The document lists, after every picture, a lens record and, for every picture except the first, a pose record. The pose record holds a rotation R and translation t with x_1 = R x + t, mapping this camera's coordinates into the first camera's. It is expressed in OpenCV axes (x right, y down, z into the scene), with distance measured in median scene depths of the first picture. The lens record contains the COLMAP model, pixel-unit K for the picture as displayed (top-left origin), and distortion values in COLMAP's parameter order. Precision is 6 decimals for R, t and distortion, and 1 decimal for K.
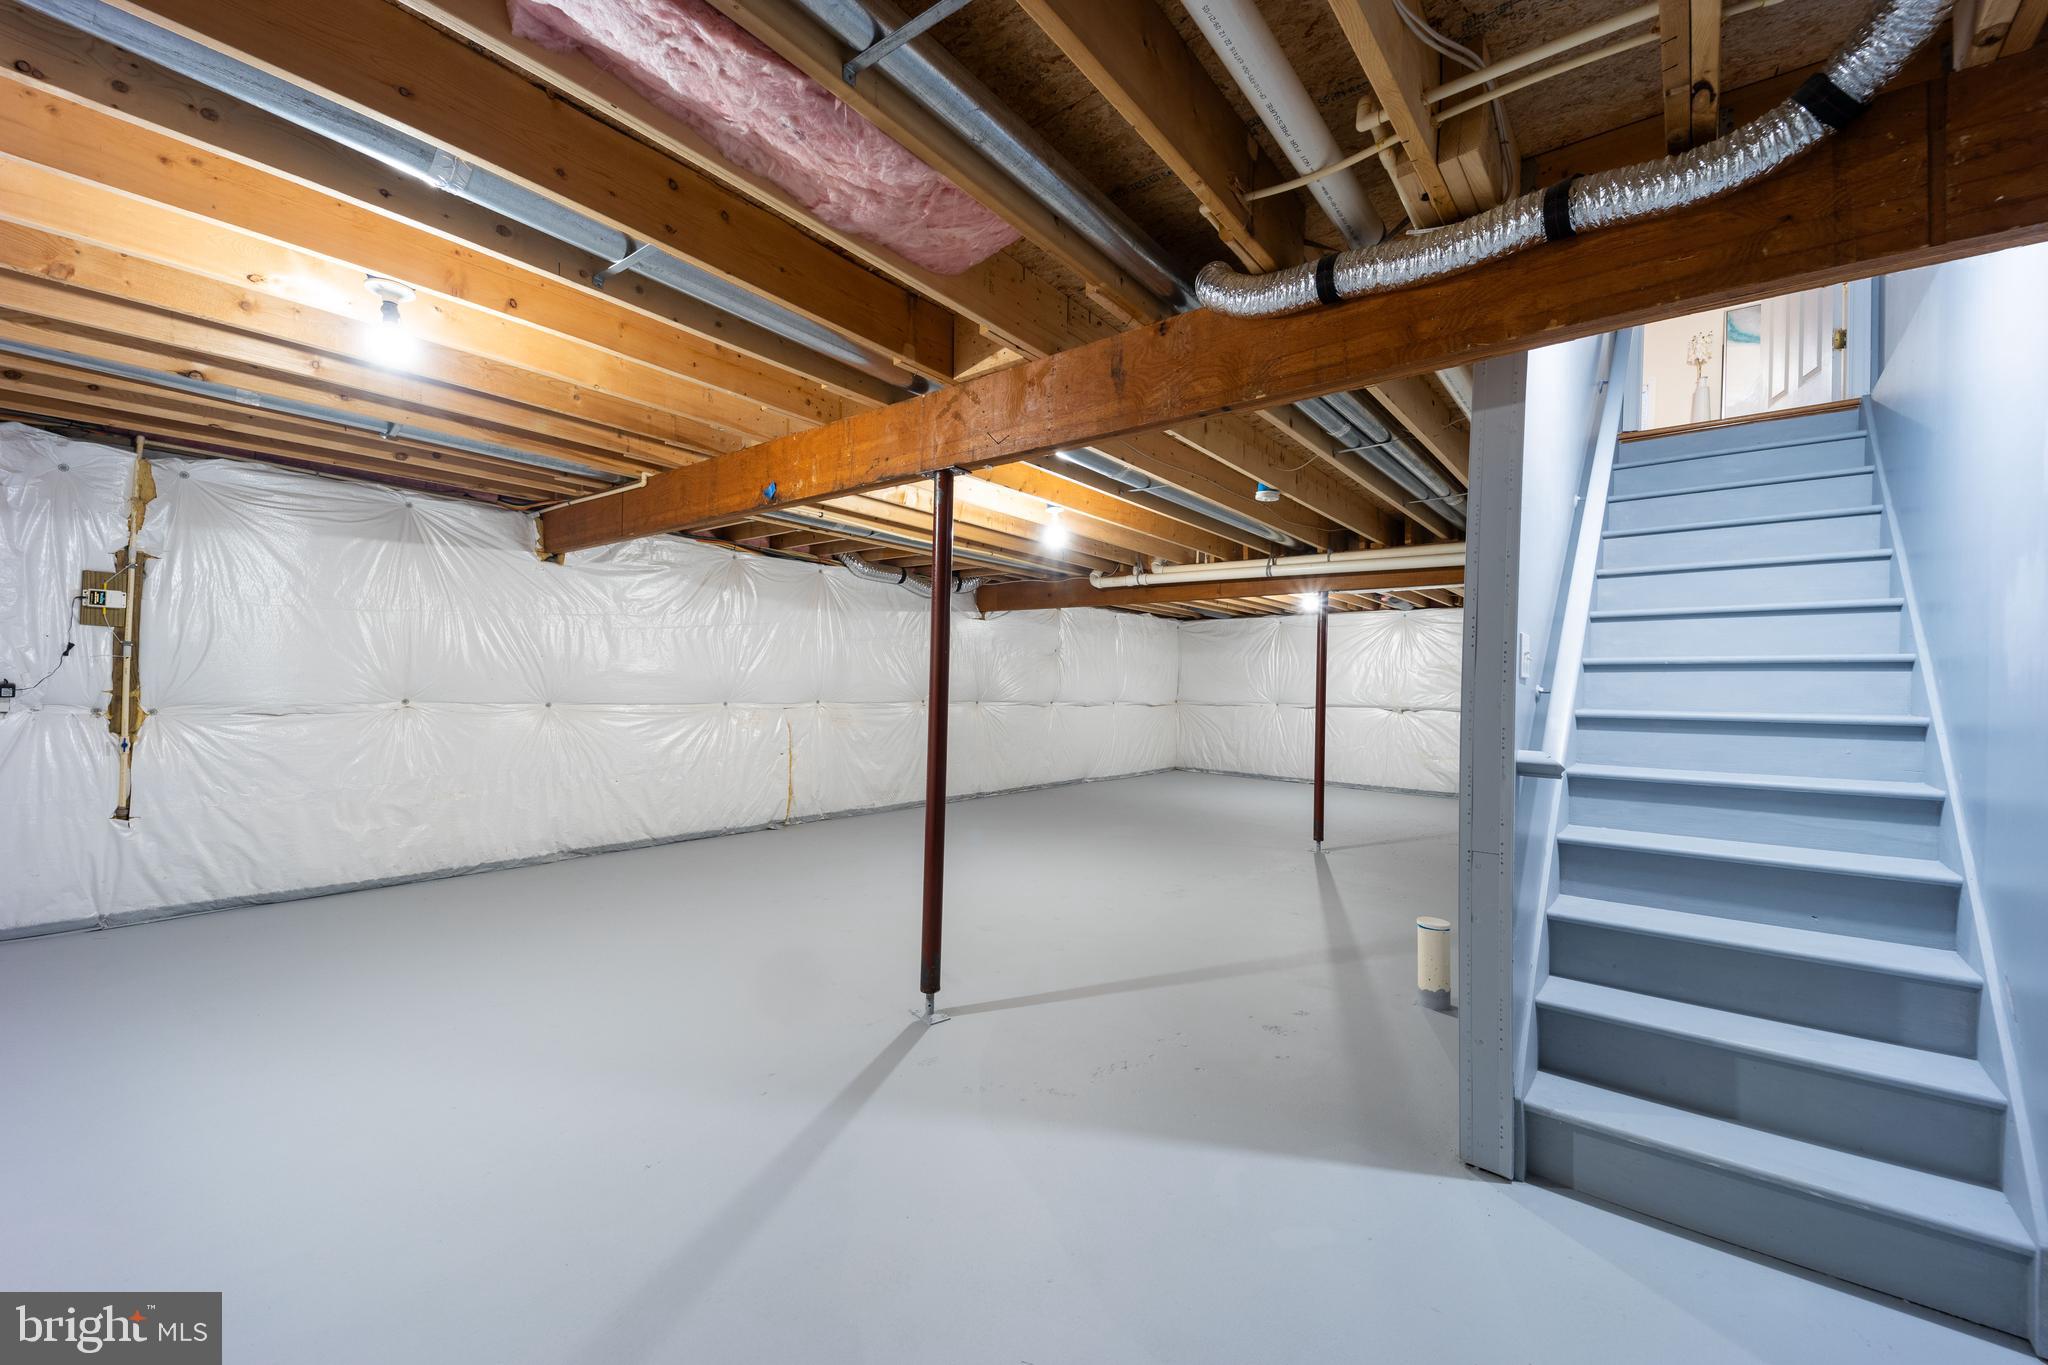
lens RADIAL K [[801.9, 0, 1026.6], [0, 801.9, 688.4], [0, 0, 1]] dist [0.004117, 0.000064]
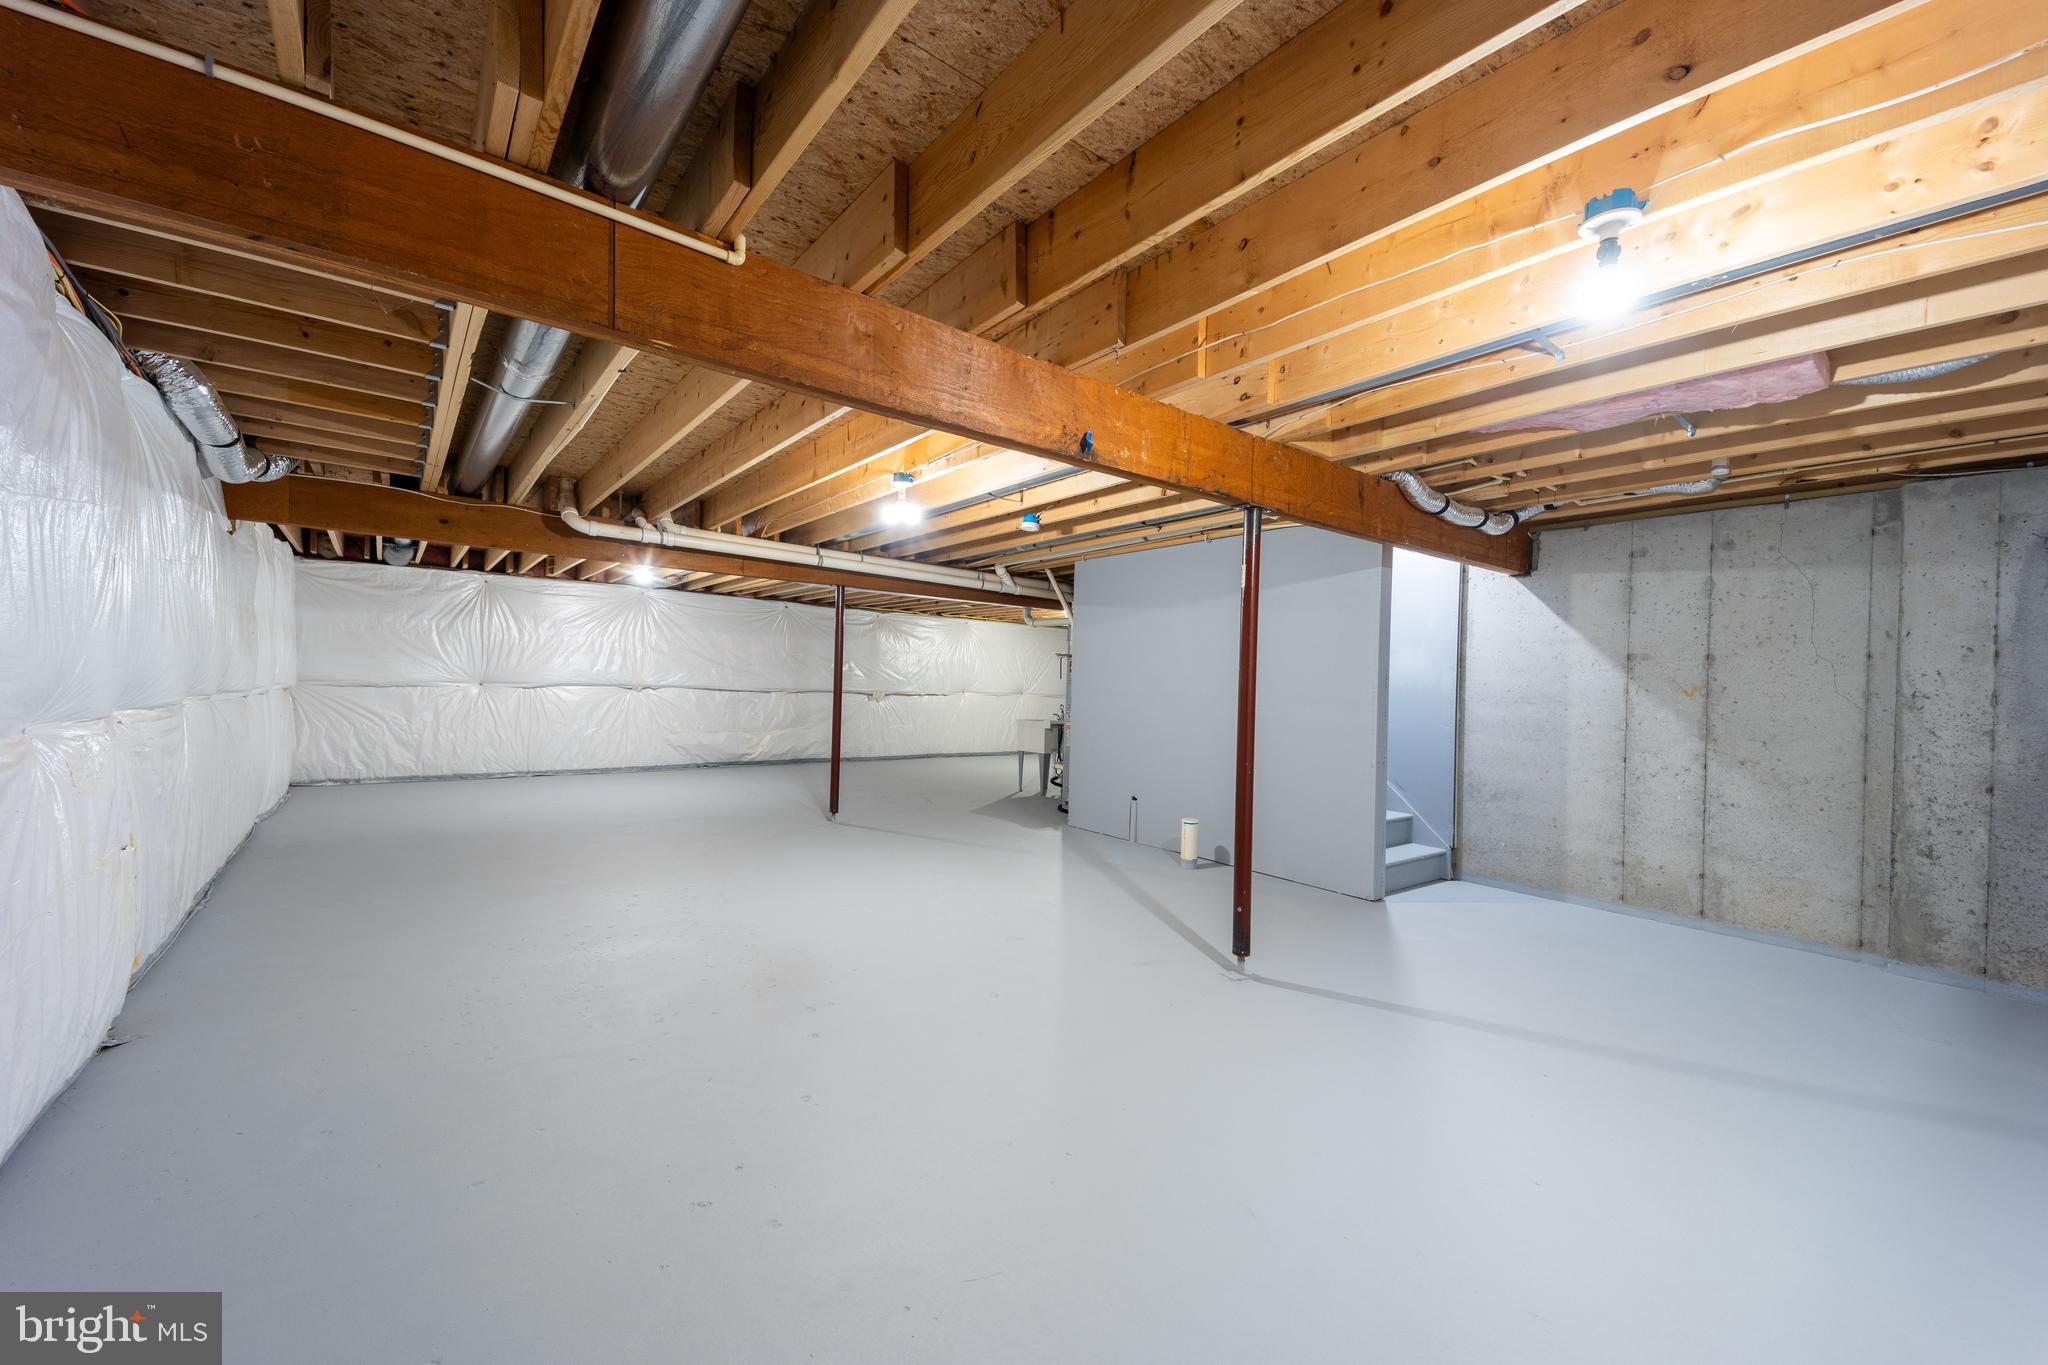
lens RADIAL K [[801.9, 0, 1029.2], [0, 801.9, 682.1], [0, 0, 1]] dist [0.004117, 0.000064]
pose [[0.203300, -0.021404, 0.978882, -1.123179], [-0.016273, 0.999549, 0.025235, -0.035902], [-0.978981, -0.021060, 0.202860, 0.923493]]
